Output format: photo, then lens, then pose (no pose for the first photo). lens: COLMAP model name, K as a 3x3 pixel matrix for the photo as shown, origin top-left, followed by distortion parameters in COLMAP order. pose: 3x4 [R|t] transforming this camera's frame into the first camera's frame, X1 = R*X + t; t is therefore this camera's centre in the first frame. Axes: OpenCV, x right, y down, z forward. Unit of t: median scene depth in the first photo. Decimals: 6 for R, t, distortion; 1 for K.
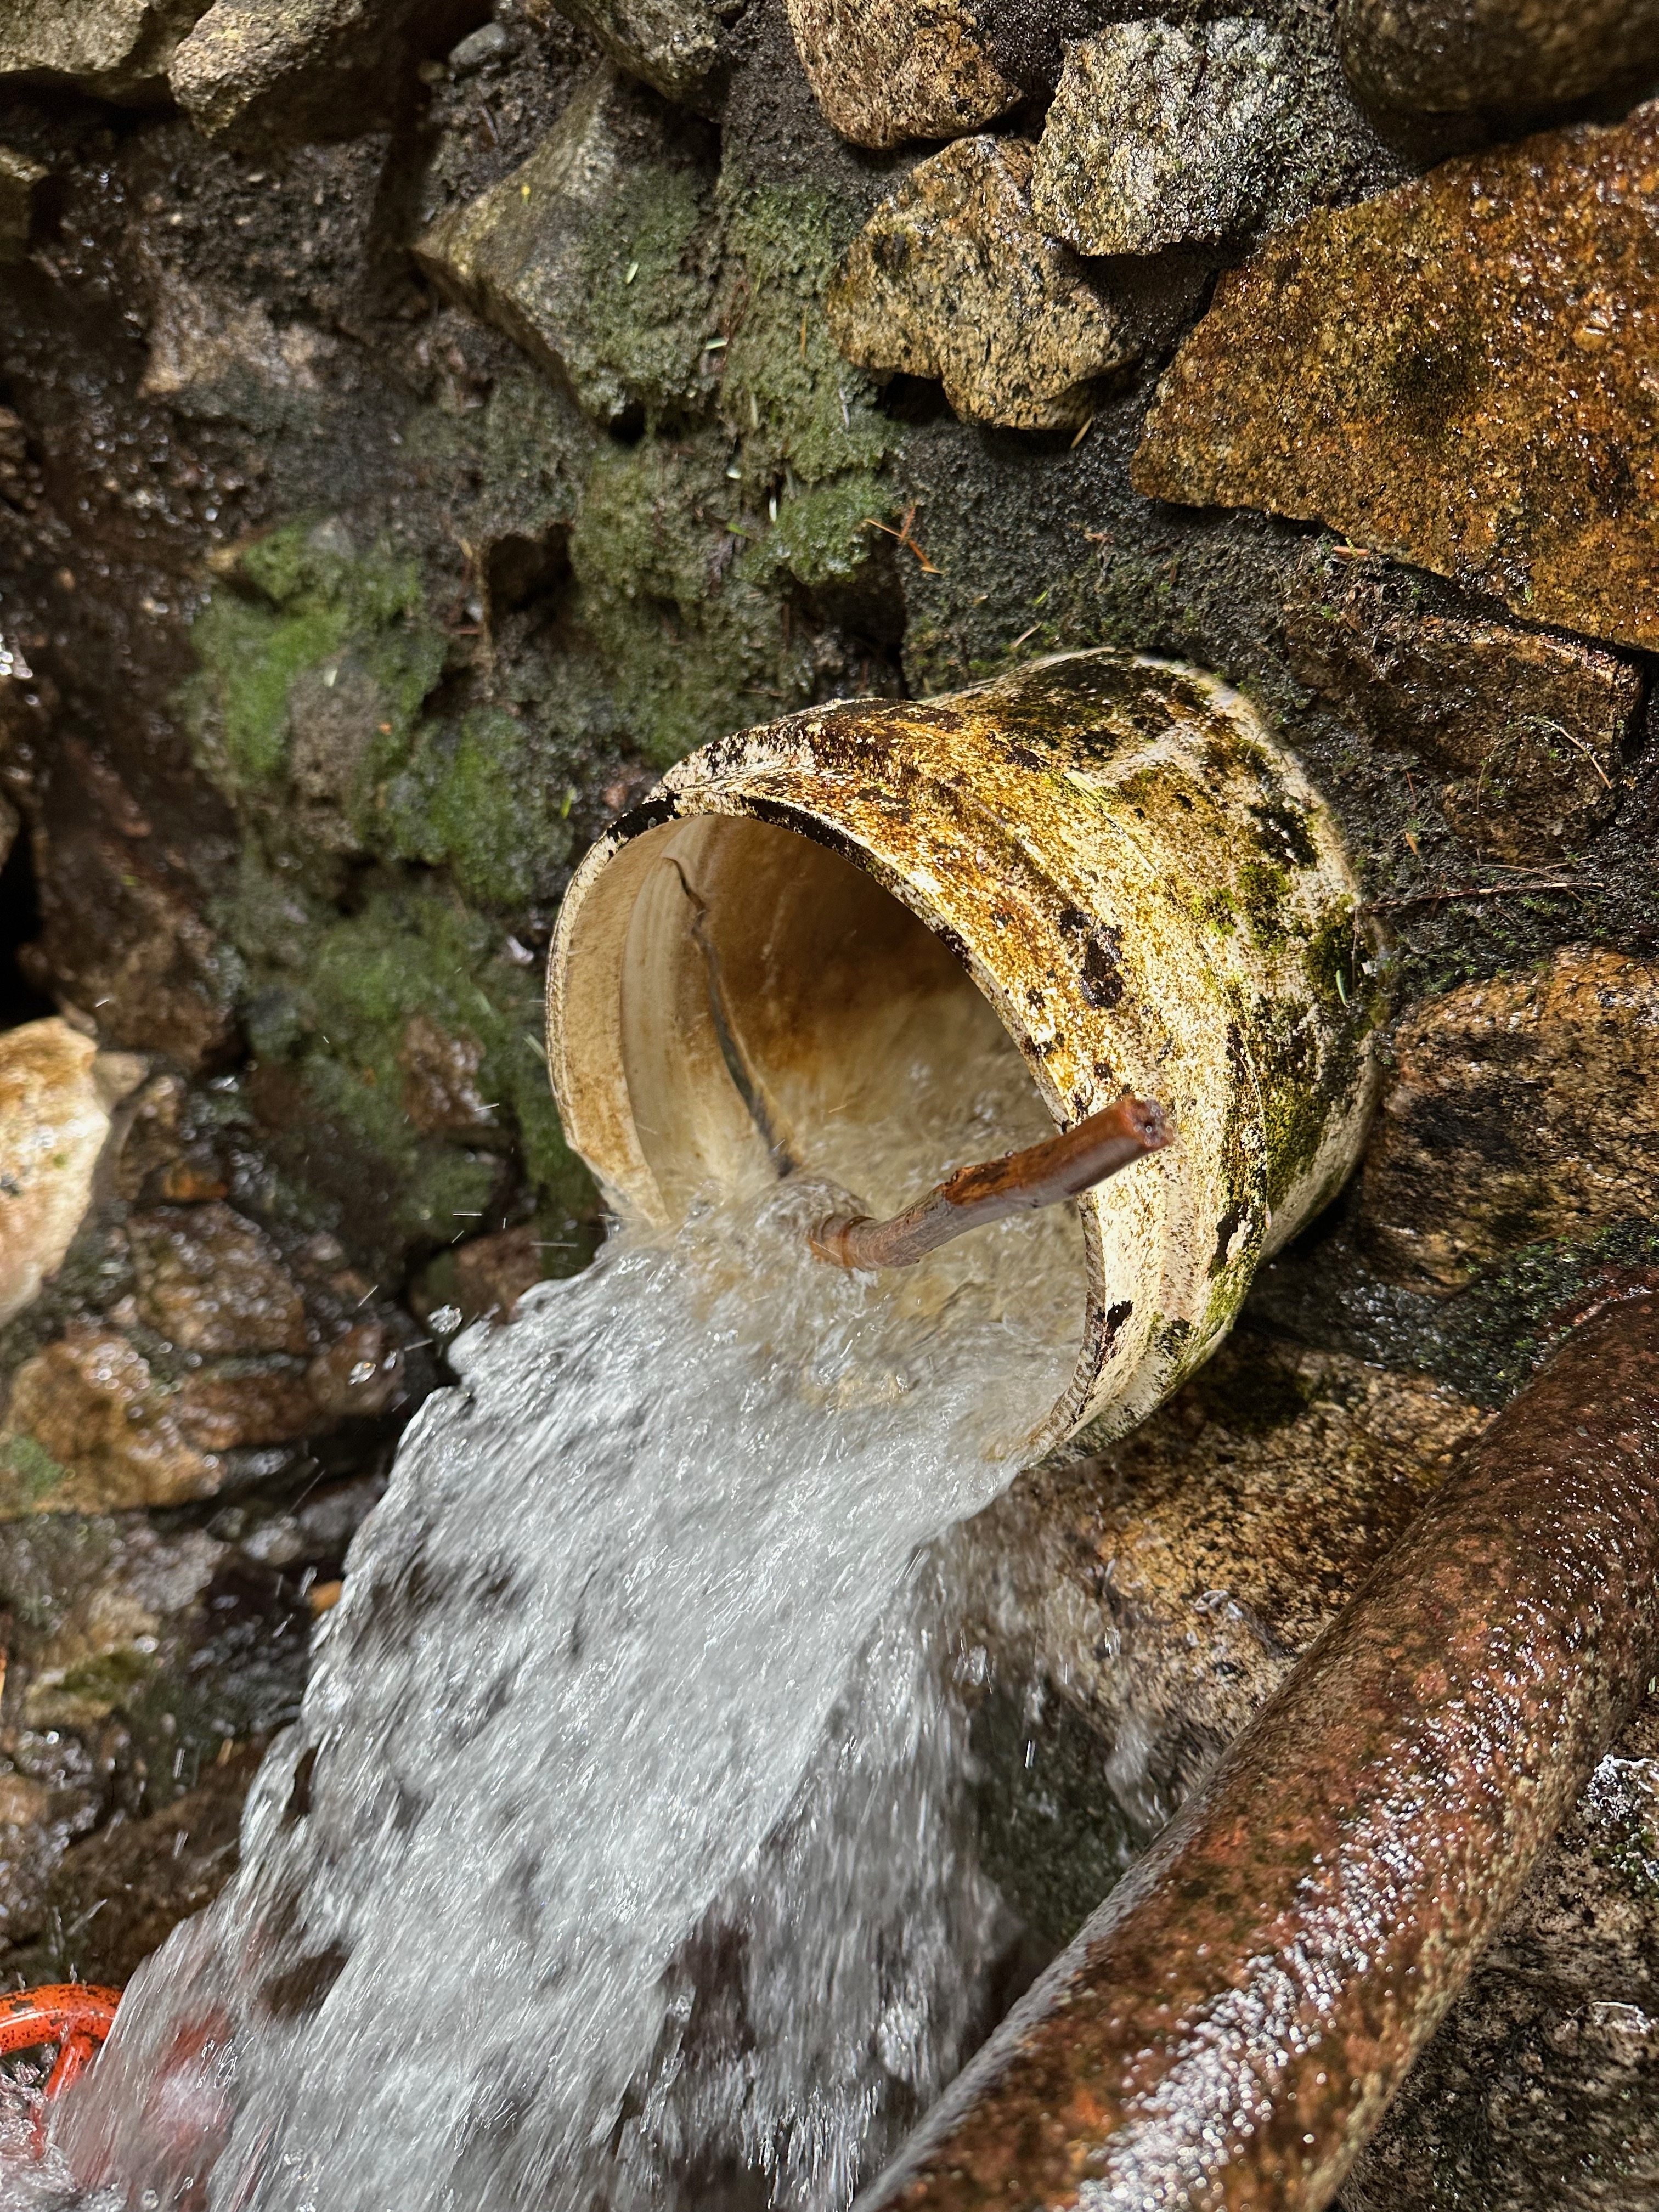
lens RADIAL K [[1657.1, 0, 829.5], [0, 1657.1, 1106.0], [0, 0, 1]] dist [-0.009373, -0.002949]
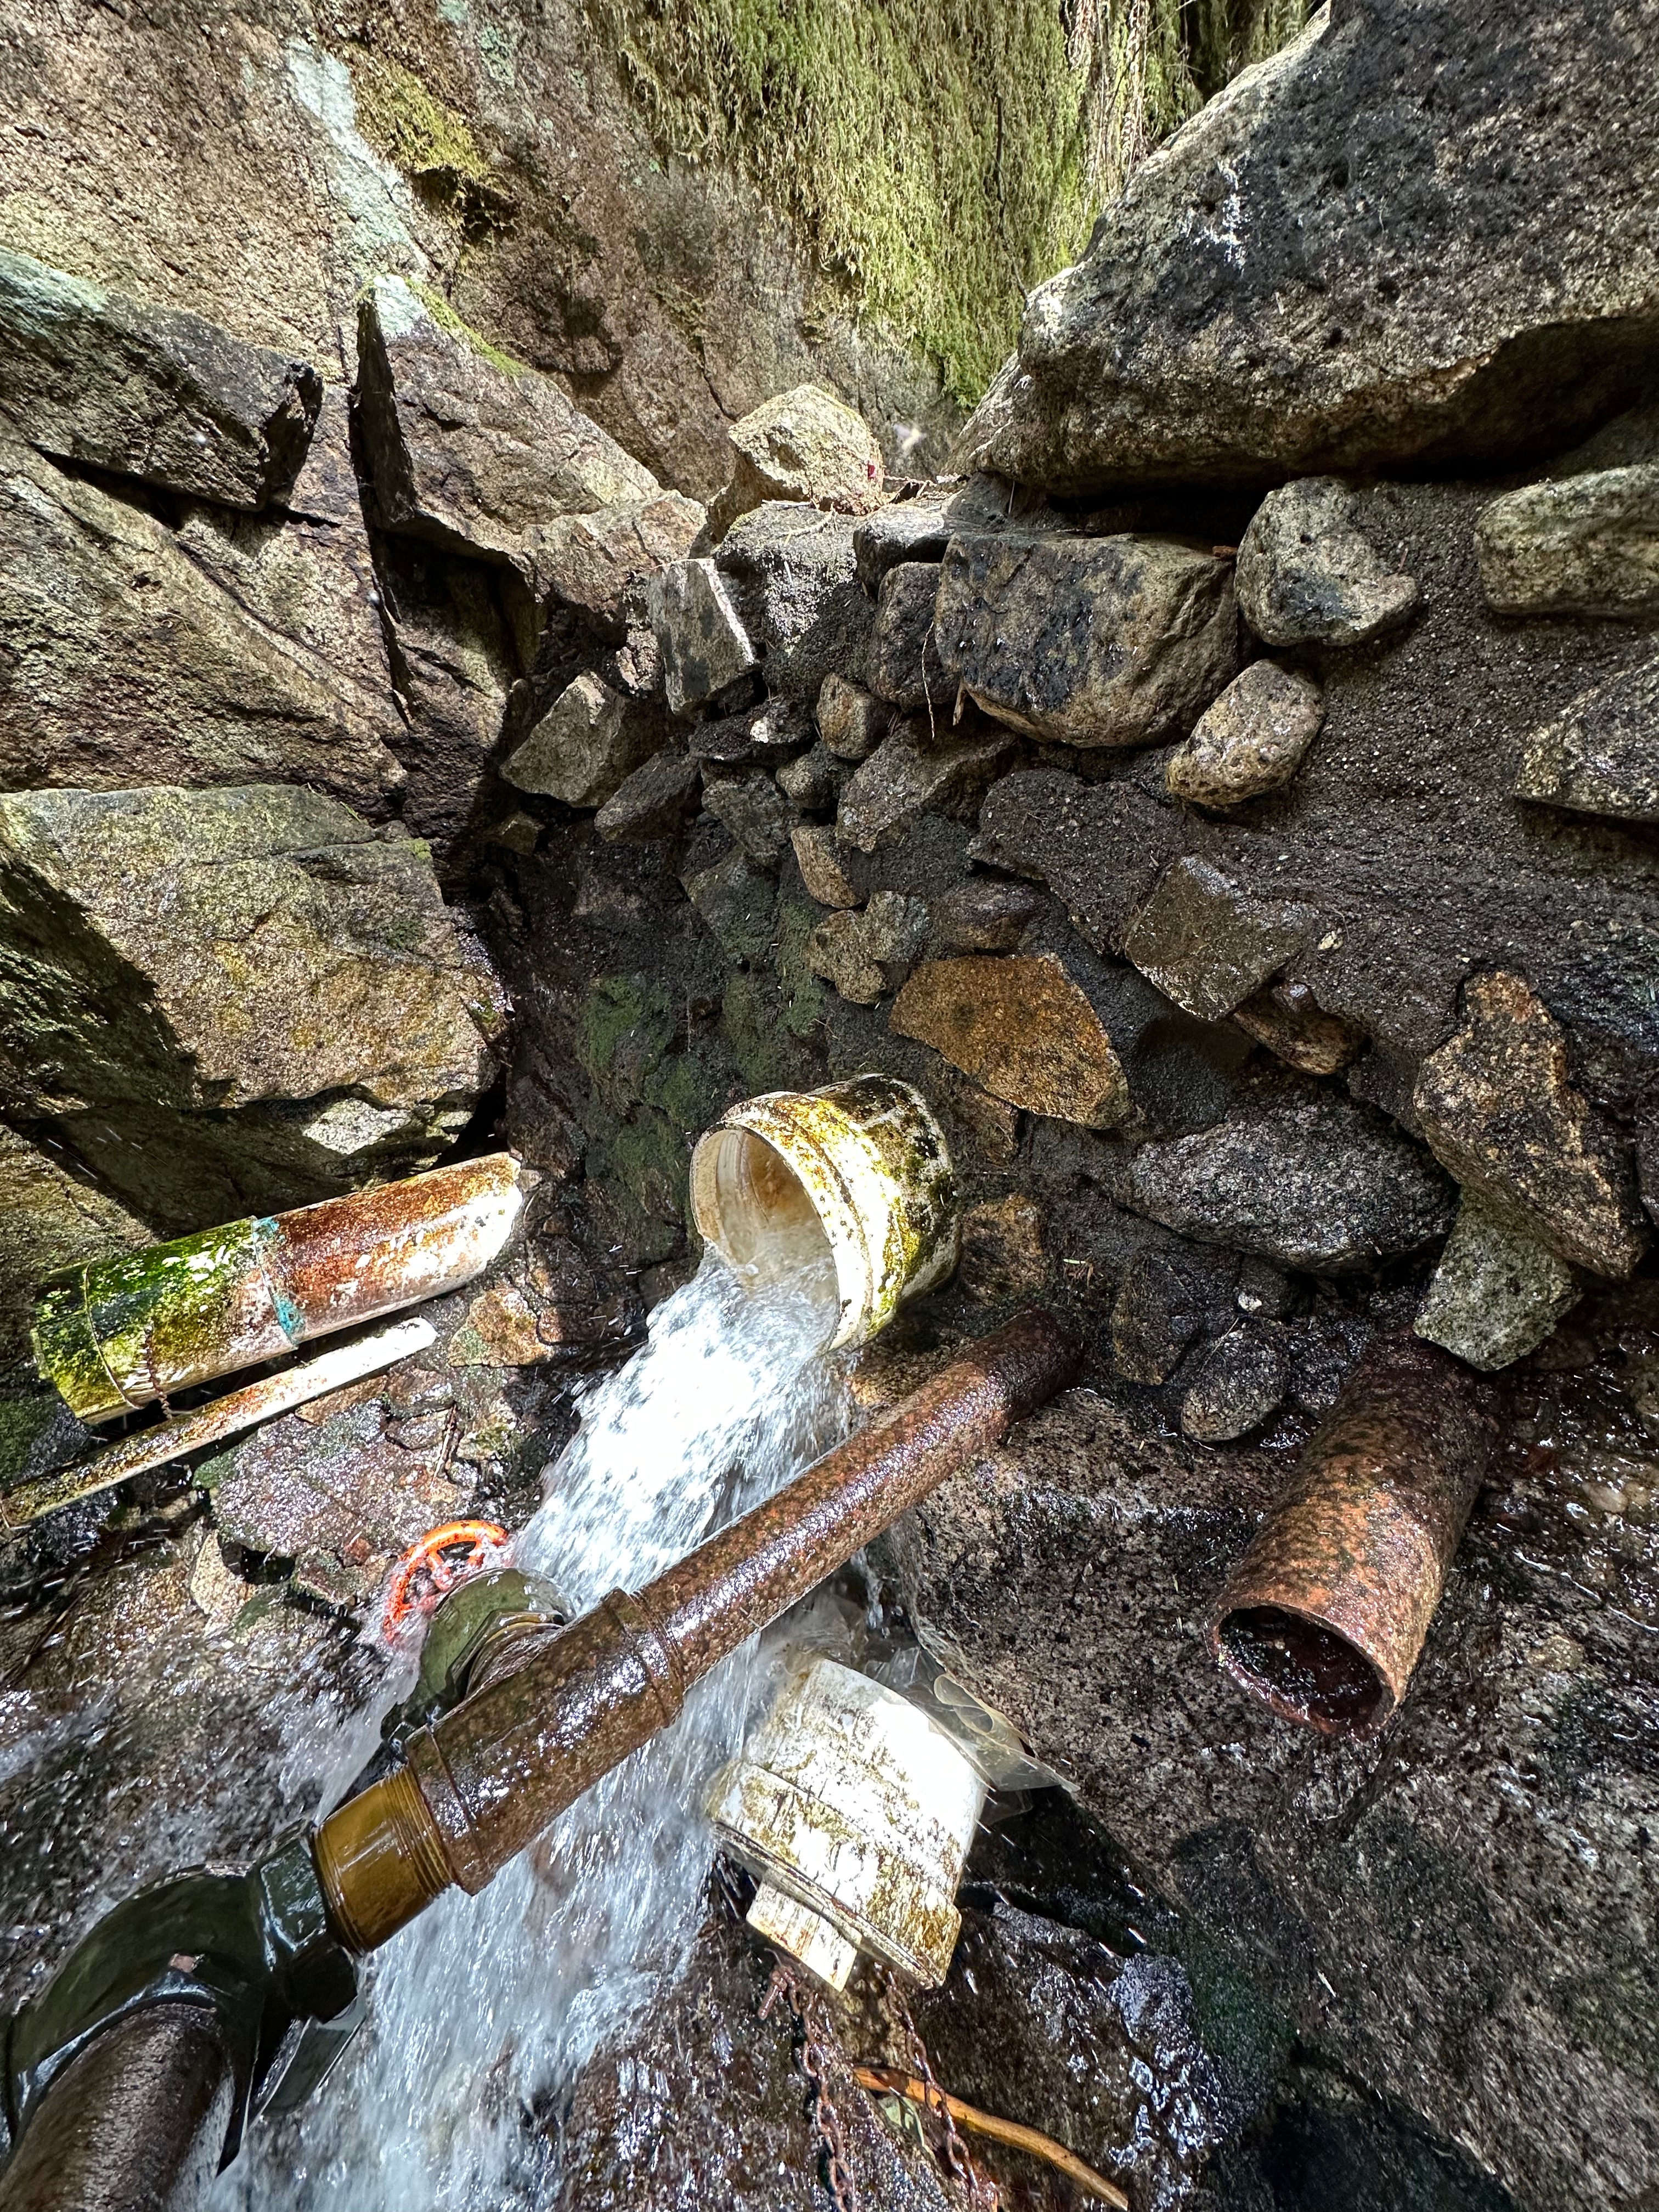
lens RADIAL K [[877.7, 0, 834.4], [0, 877.7, 1100.1], [0, 0, 1]] dist [-0.003640, -0.000315]
pose [[0.995019, 0.072943, -0.067940, 0.206380], [-0.080459, 0.990055, -0.115404, -0.050351], [0.058847, 0.120296, 0.990992, -0.589885]]
